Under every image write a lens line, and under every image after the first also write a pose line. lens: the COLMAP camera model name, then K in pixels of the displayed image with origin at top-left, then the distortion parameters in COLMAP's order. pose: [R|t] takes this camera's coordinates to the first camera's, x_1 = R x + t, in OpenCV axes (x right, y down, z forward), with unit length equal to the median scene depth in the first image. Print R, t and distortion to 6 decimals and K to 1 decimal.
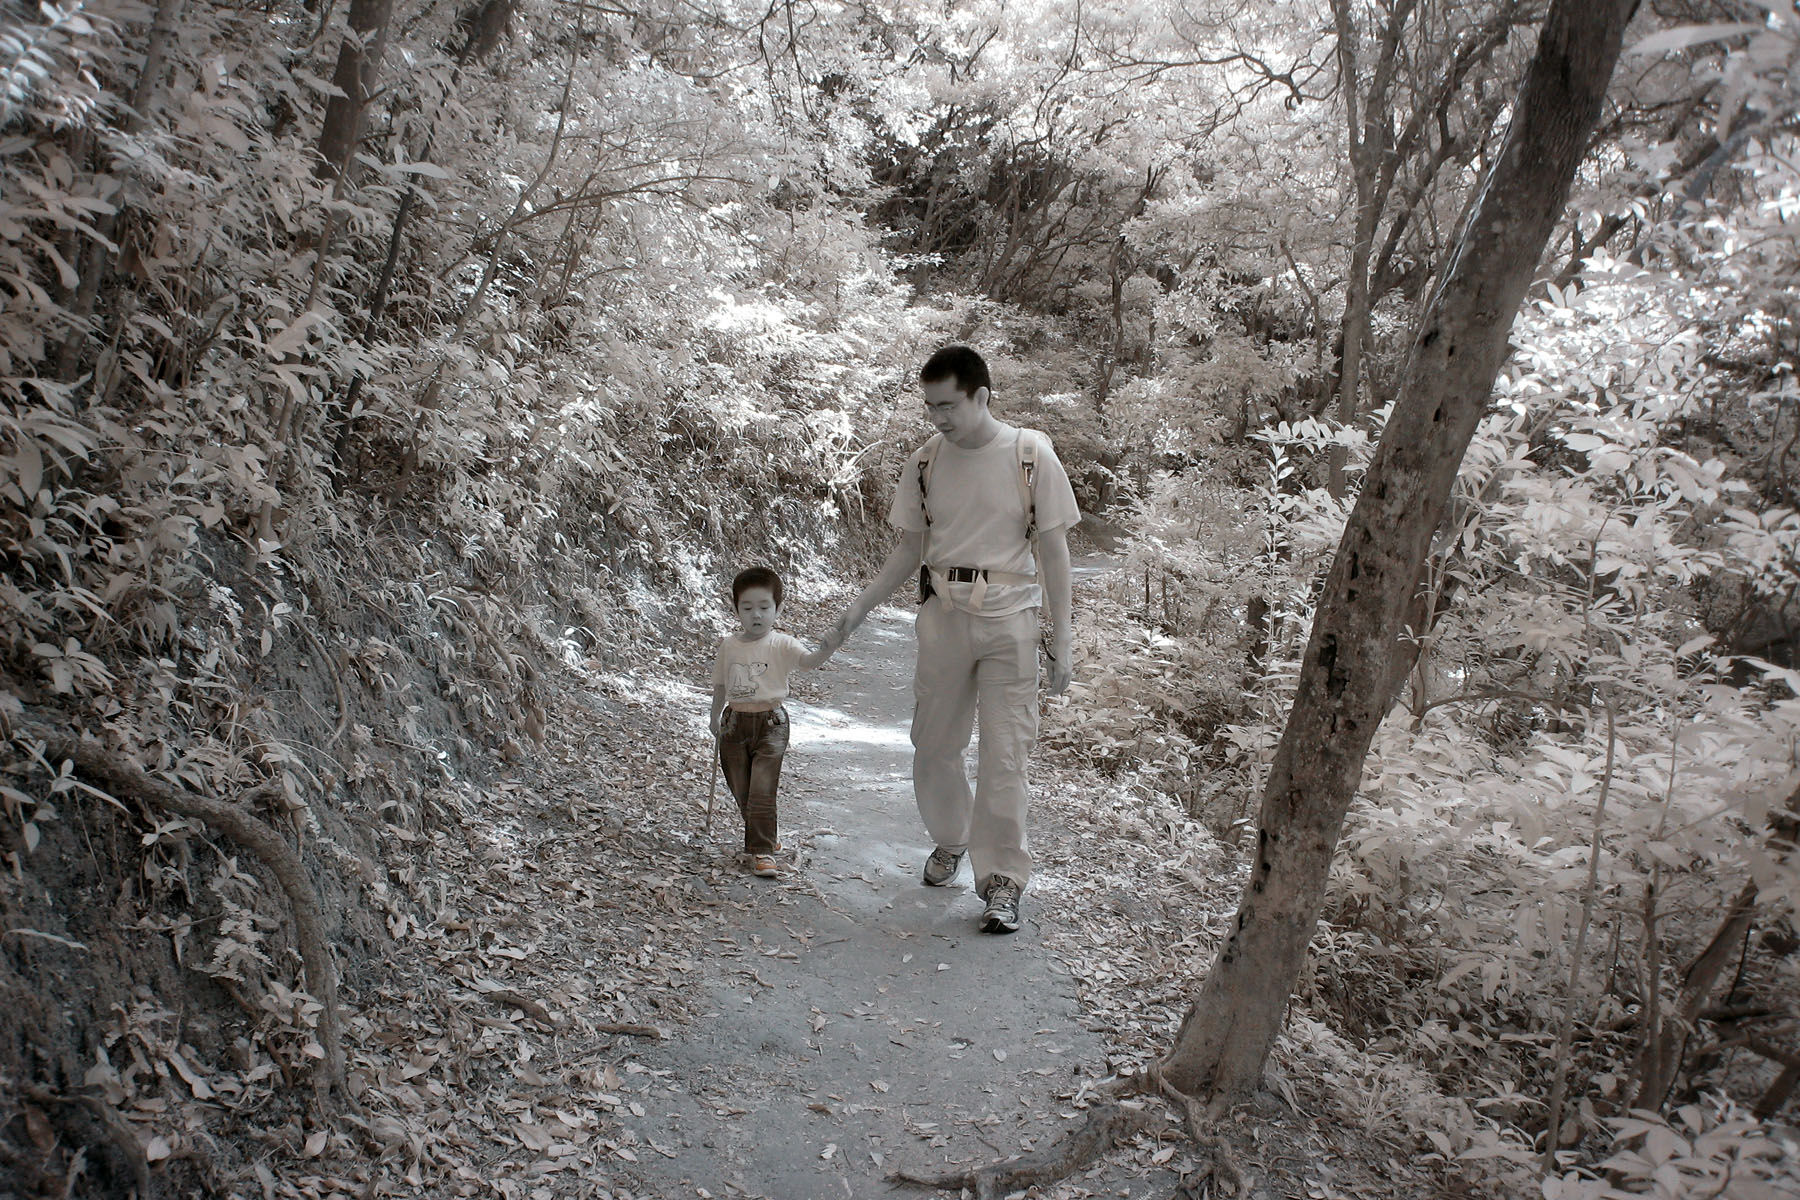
lens RADIAL K [[1534.8, 0, 901.2], [0, 1534.8, 605.3], [0, 0, 1]] dist [-0.140270, 0.085566]
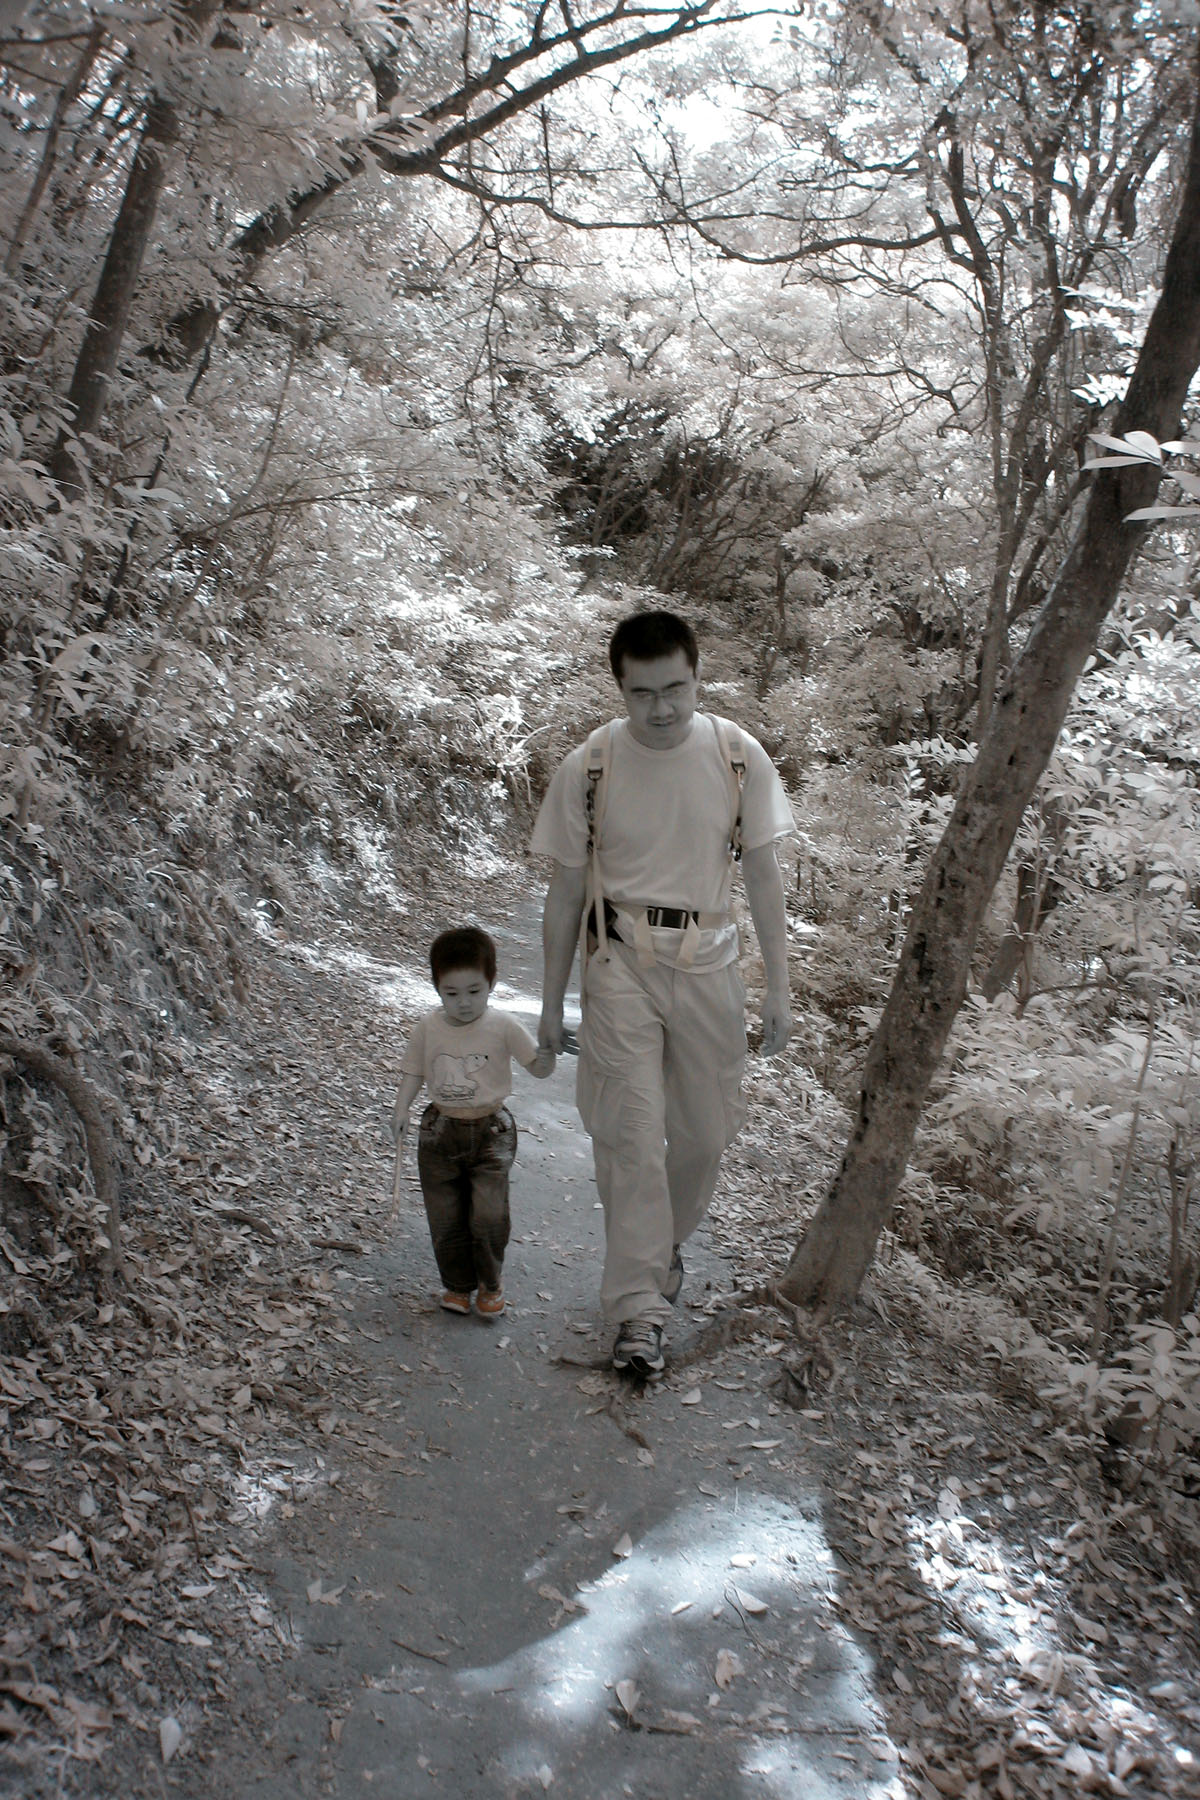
lens RADIAL K [[1534.8, 0, 652.3], [0, 1534.8, 860.5], [0, 0, 1]] dist [-0.140270, 0.085566]
pose [[0.997738, 0.031305, 0.059494, -0.007852], [-0.030516, 0.999434, -0.014128, -0.009991], [-0.059903, 0.012281, 0.998129, -0.147294]]
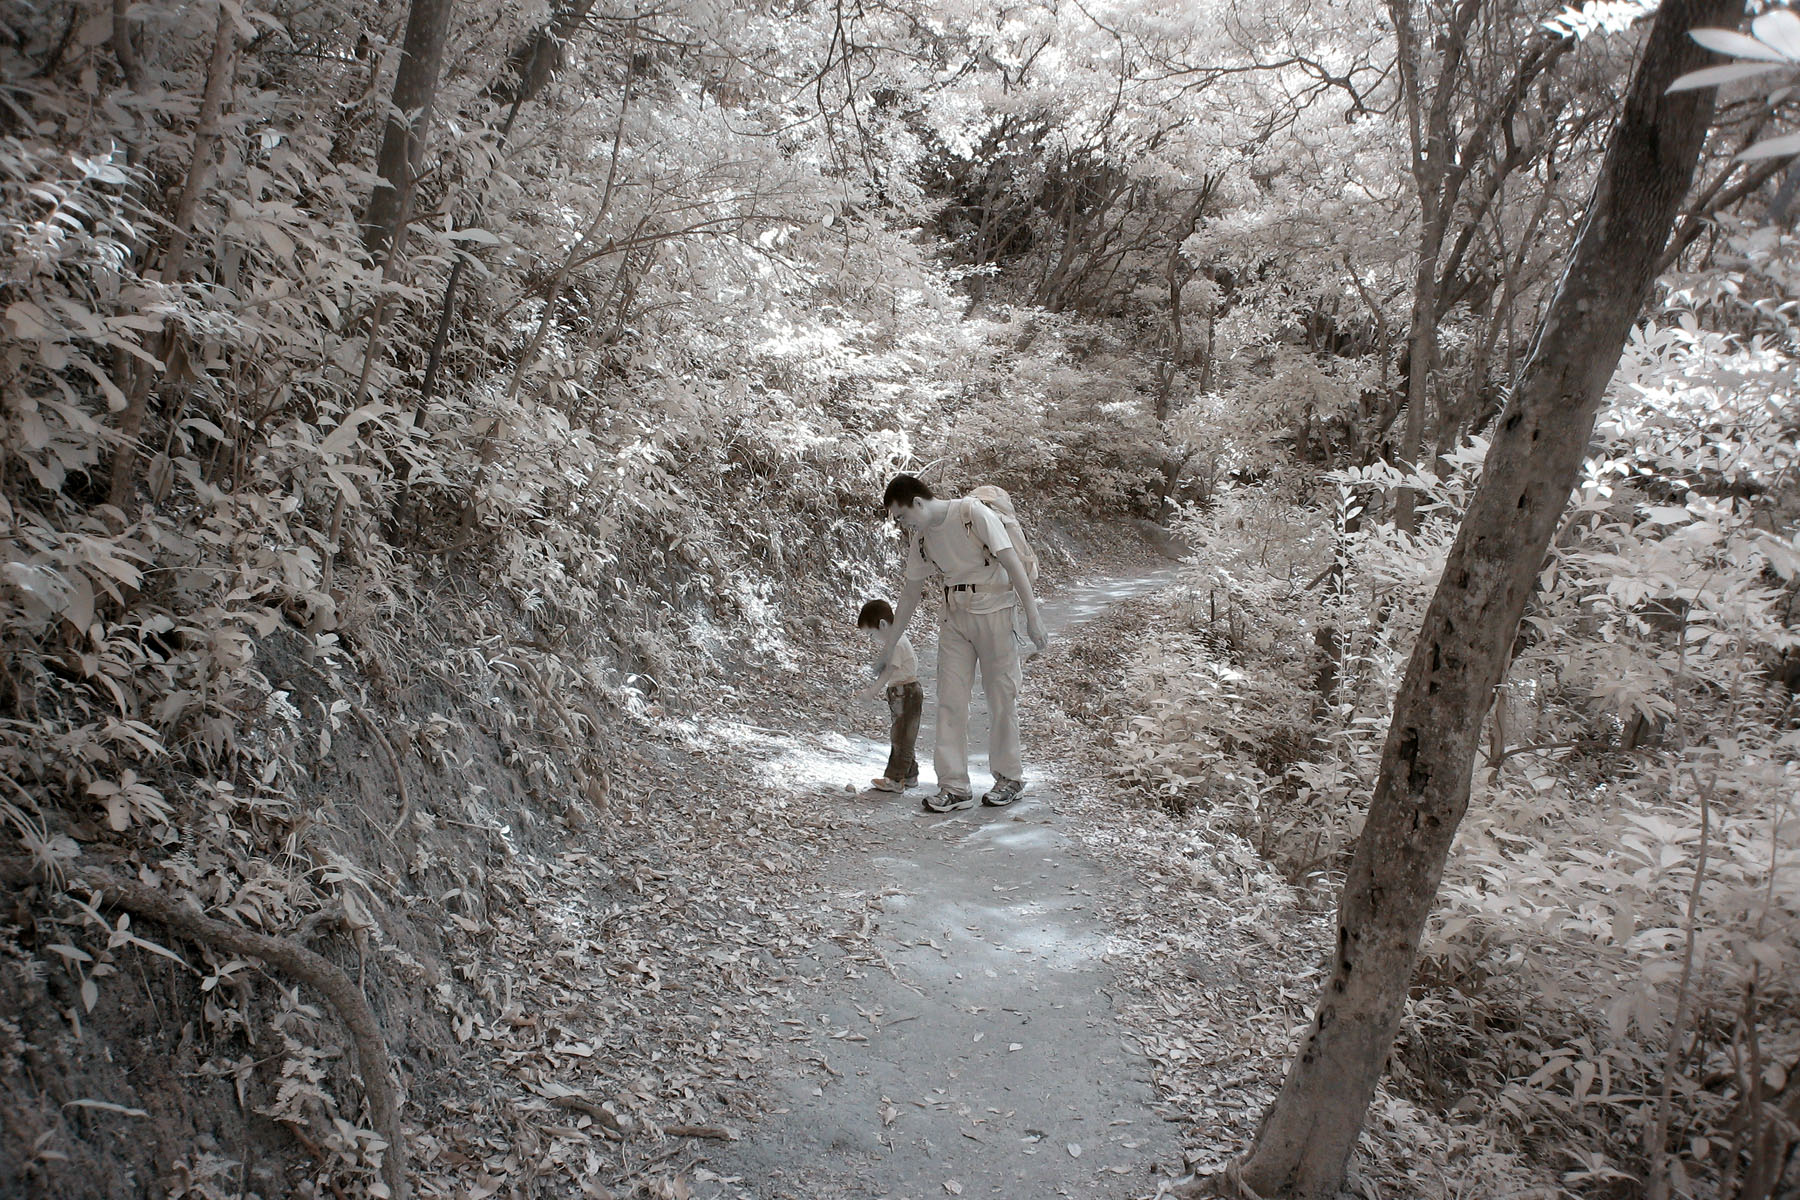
lens RADIAL K [[1534.8, 0, 898.5], [0, 1534.8, 613.5], [0, 0, 1]] dist [-0.140270, 0.085566]
pose [[0.998966, -0.017069, -0.042144, -0.001205], [0.017267, 0.999842, 0.004334, -0.040739], [0.042063, -0.005057, 0.999102, 0.016273]]
